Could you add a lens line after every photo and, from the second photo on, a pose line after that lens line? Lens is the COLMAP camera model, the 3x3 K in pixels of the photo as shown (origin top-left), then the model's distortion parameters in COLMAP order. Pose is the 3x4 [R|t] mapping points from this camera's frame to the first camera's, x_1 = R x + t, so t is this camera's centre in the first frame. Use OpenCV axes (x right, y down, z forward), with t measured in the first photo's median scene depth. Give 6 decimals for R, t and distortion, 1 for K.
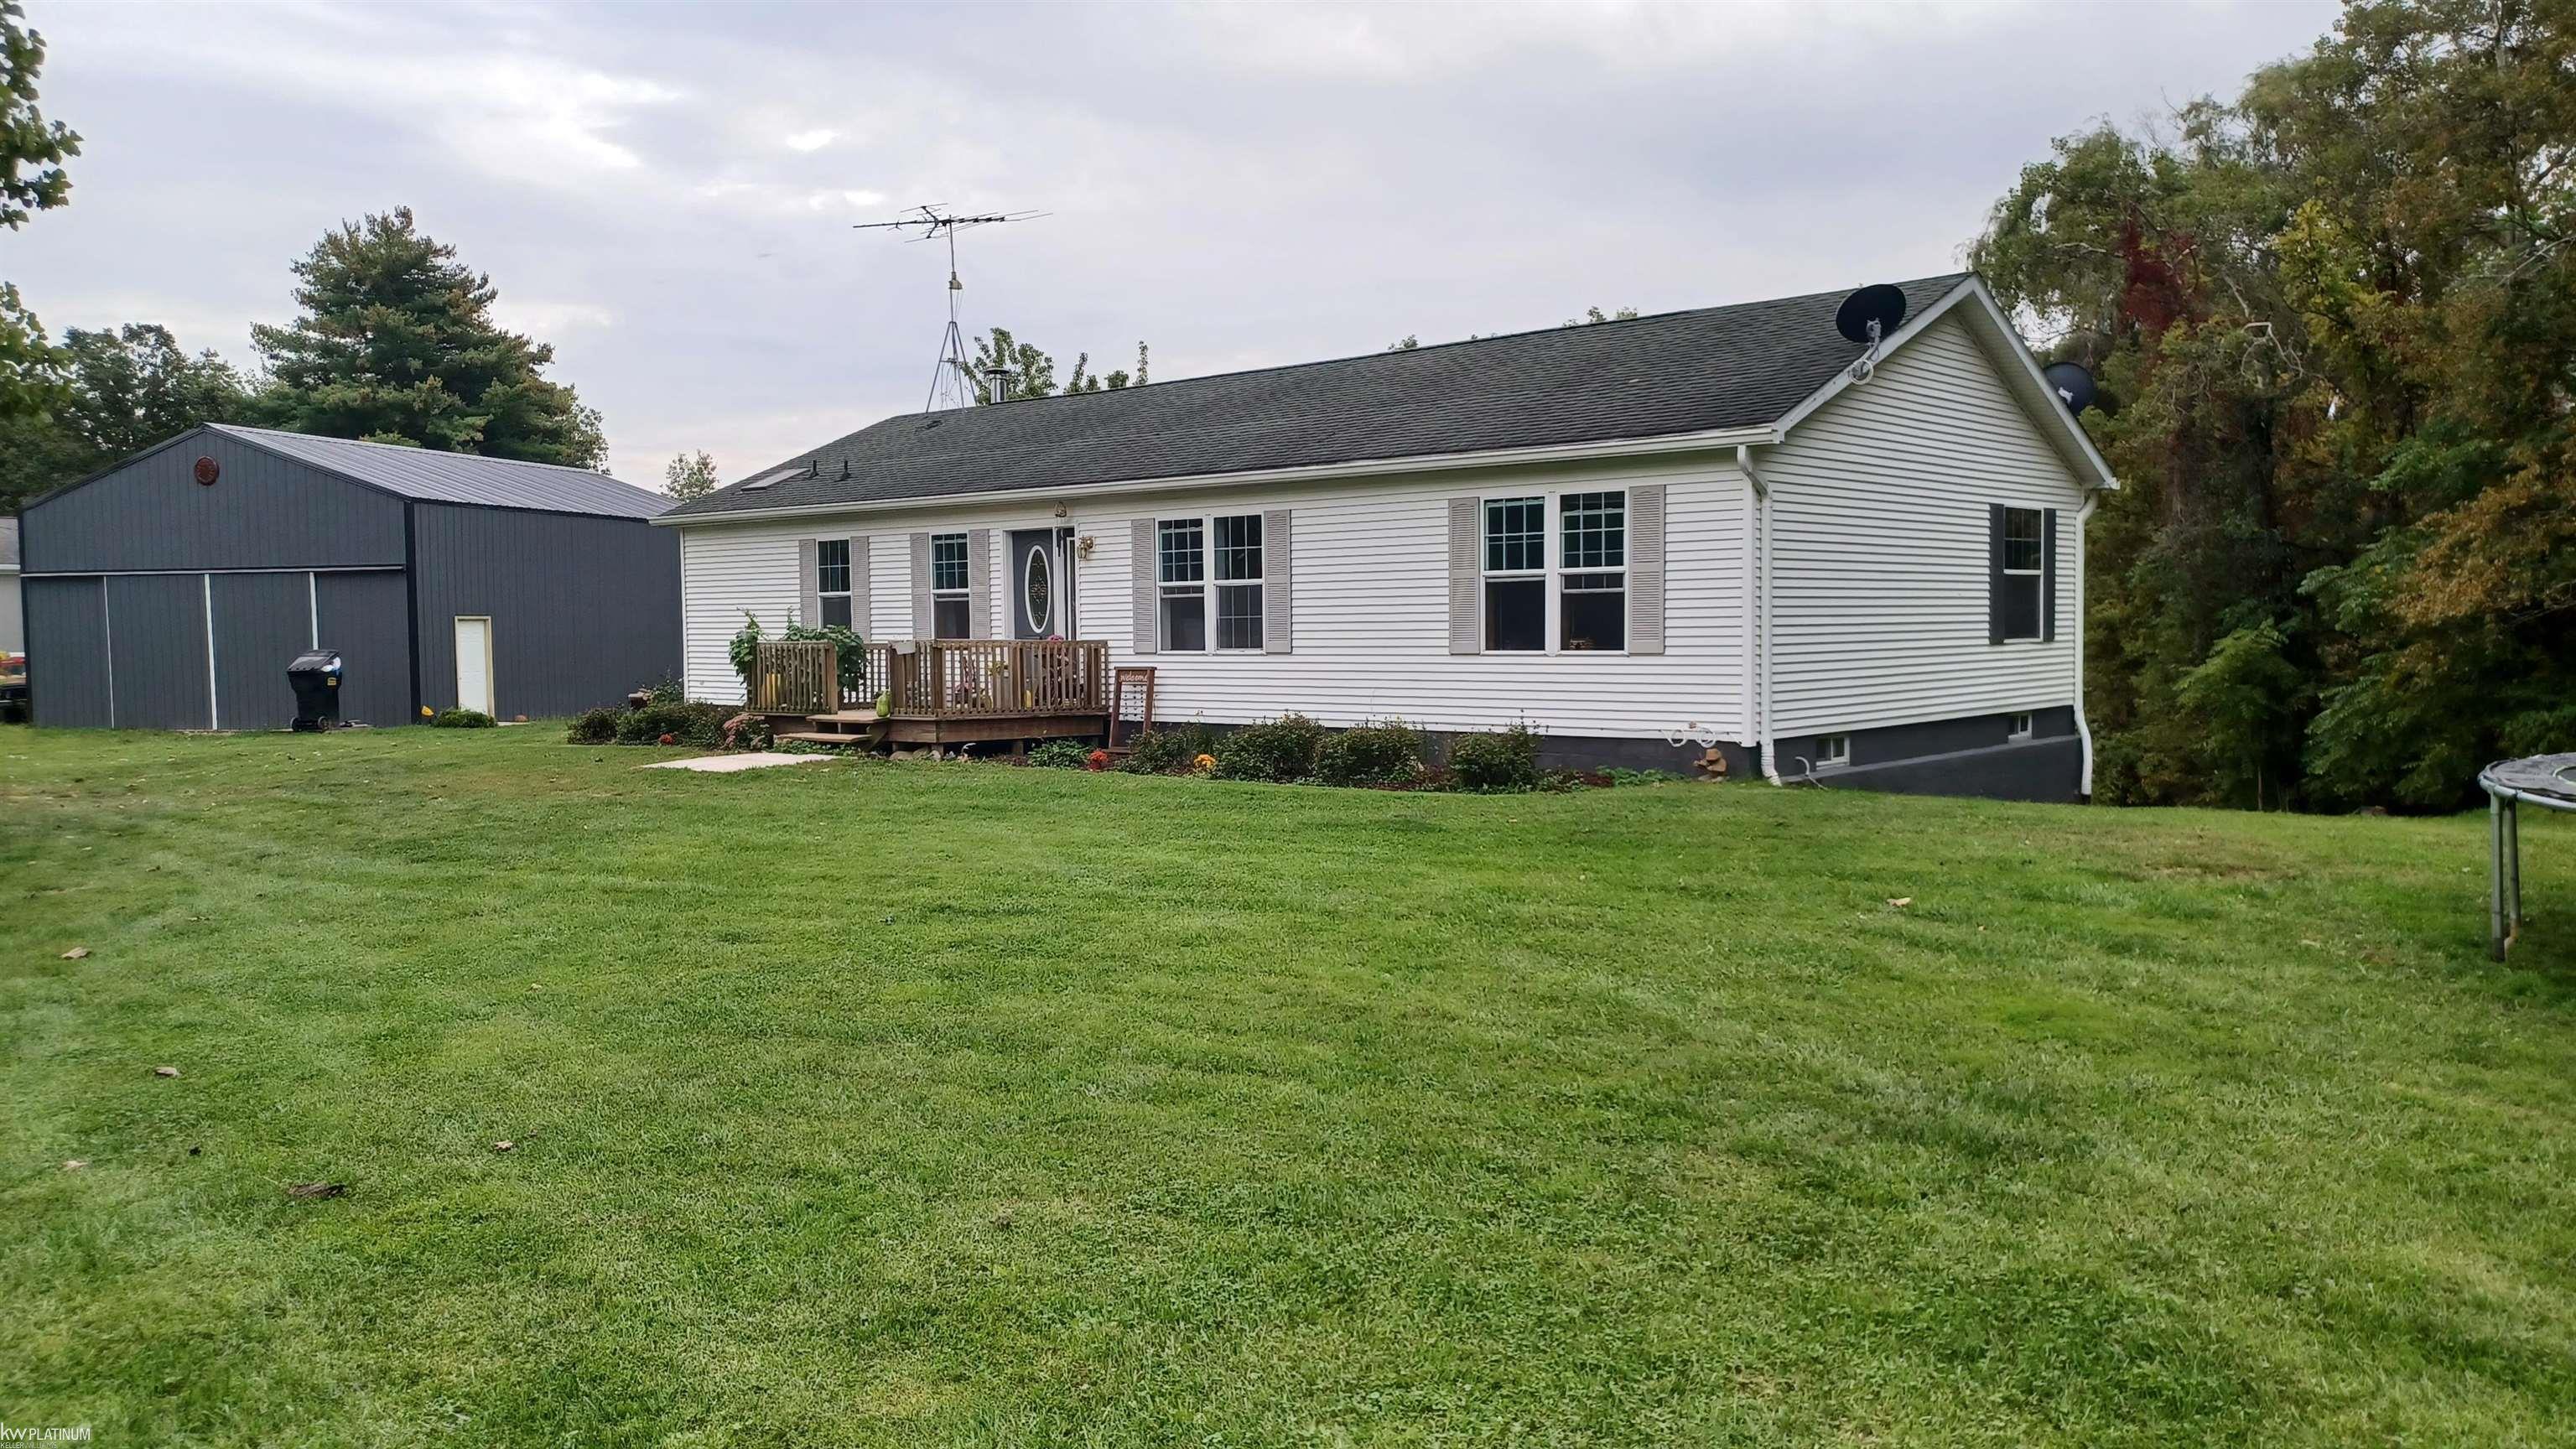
lens RADIAL K [[1919.8, 0, 1288.0], [0, 1919.8, 724.5], [0, 0, 1]] dist [0.026617, 0.002280]
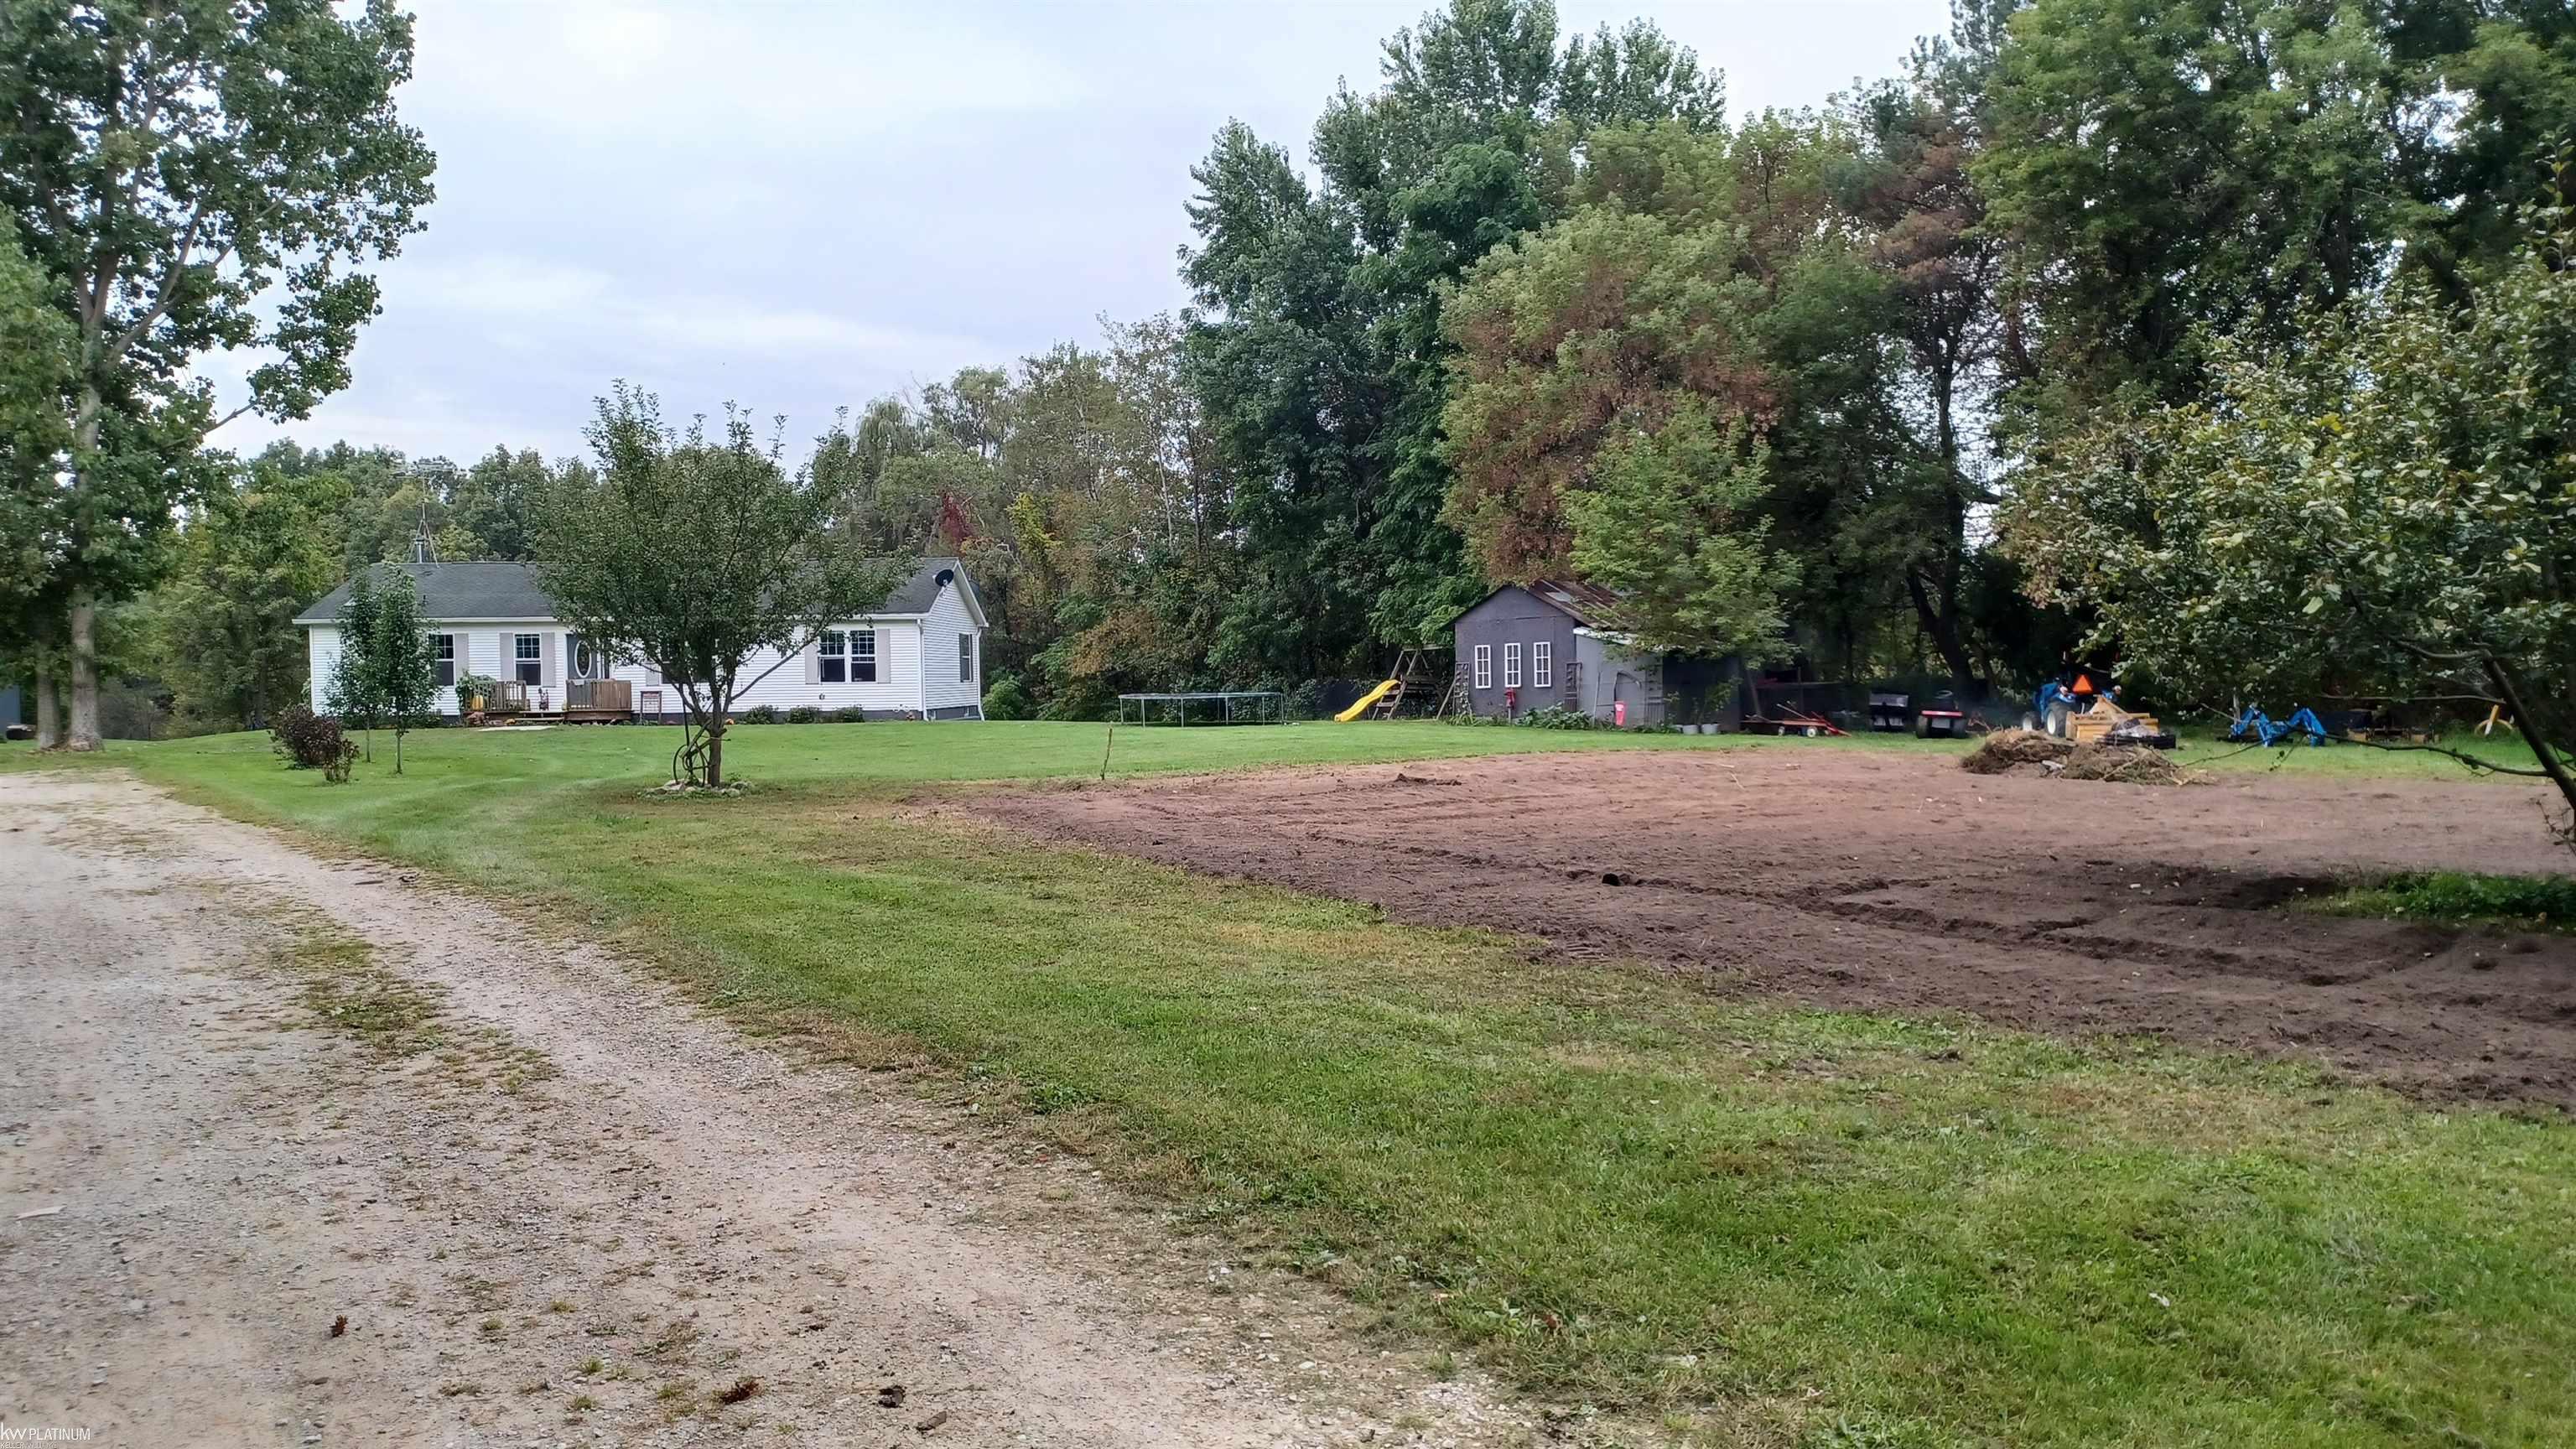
lens RADIAL K [[1919.8, 0, 1288.0], [0, 1919.8, 724.5], [0, 0, 1]] dist [0.026617, 0.002280]
pose [[0.778434, -0.014253, 0.627565, -0.935277], [0.035824, 0.999122, -0.021744, 0.090612], [-0.626704, 0.039408, 0.778260, -1.358667]]
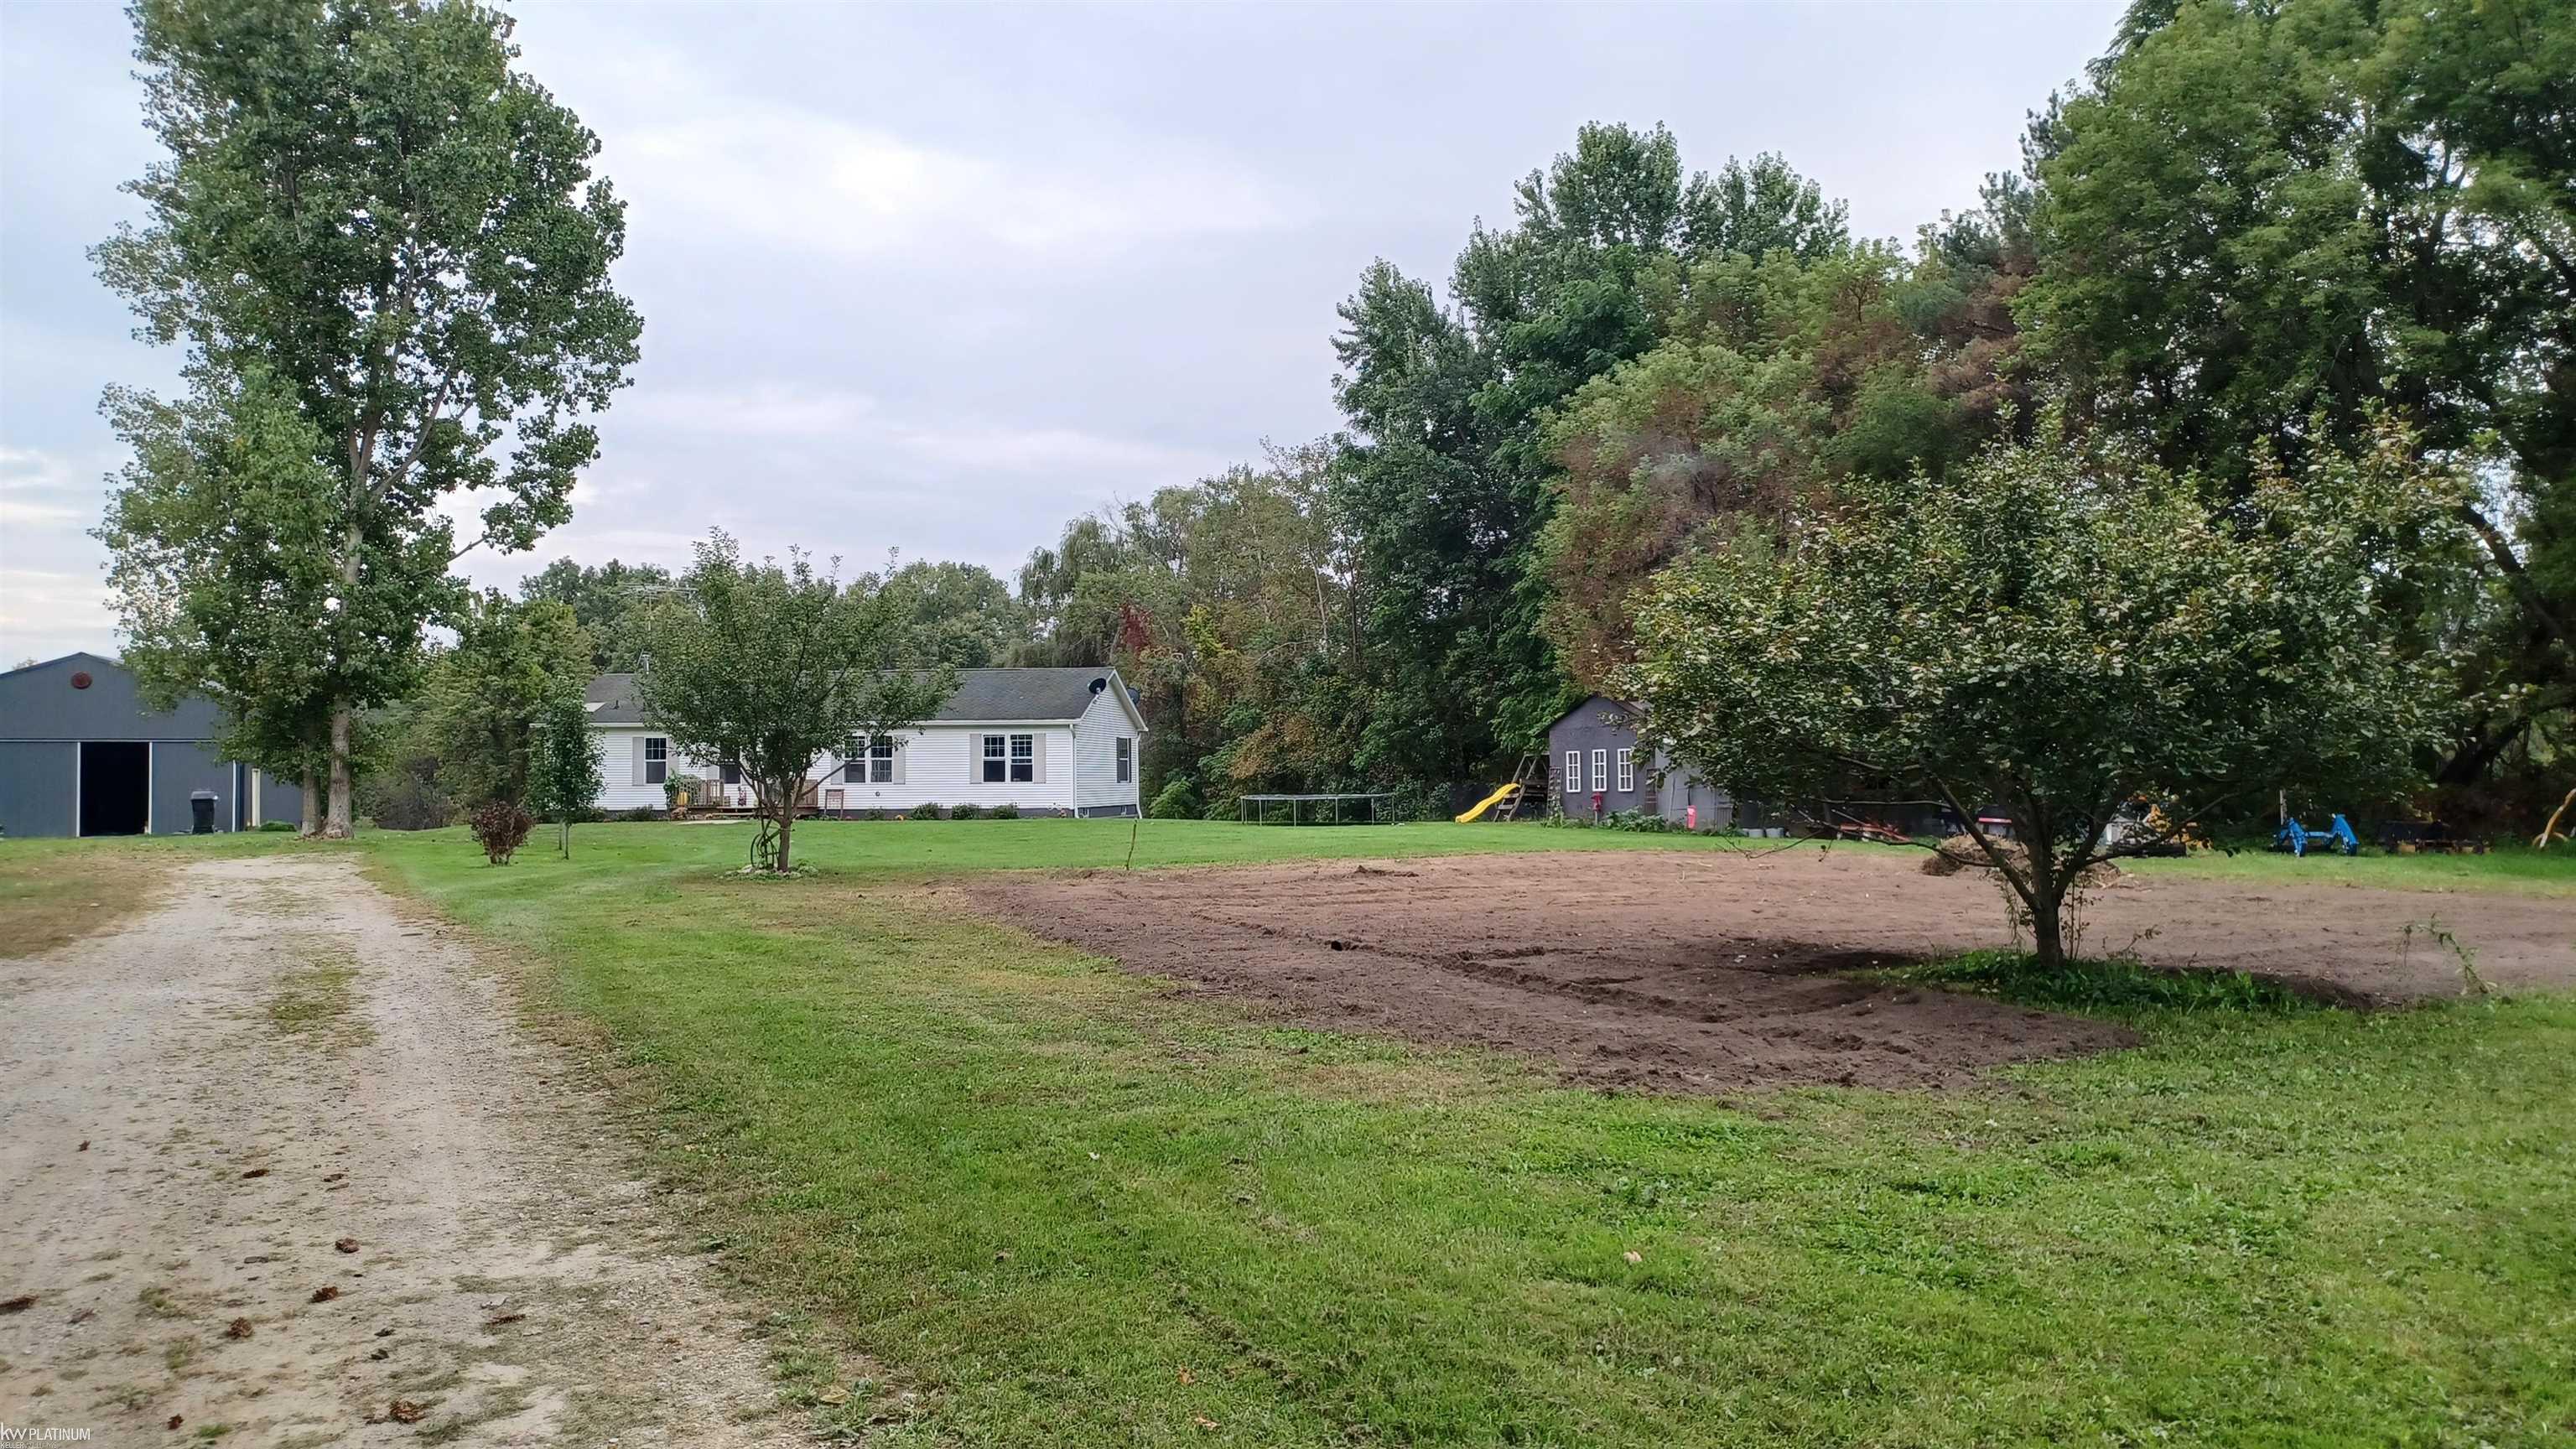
lens RADIAL K [[1908.3, 0, 1288.0], [0, 1908.3, 724.5], [0, 0, 1]] dist [0.040794, -0.002467]
pose [[0.852701, 0.021923, 0.521940, -0.888368], [0.022752, 0.996612, -0.079032, 0.101112], [-0.521904, 0.079266, 0.849313, -1.549339]]
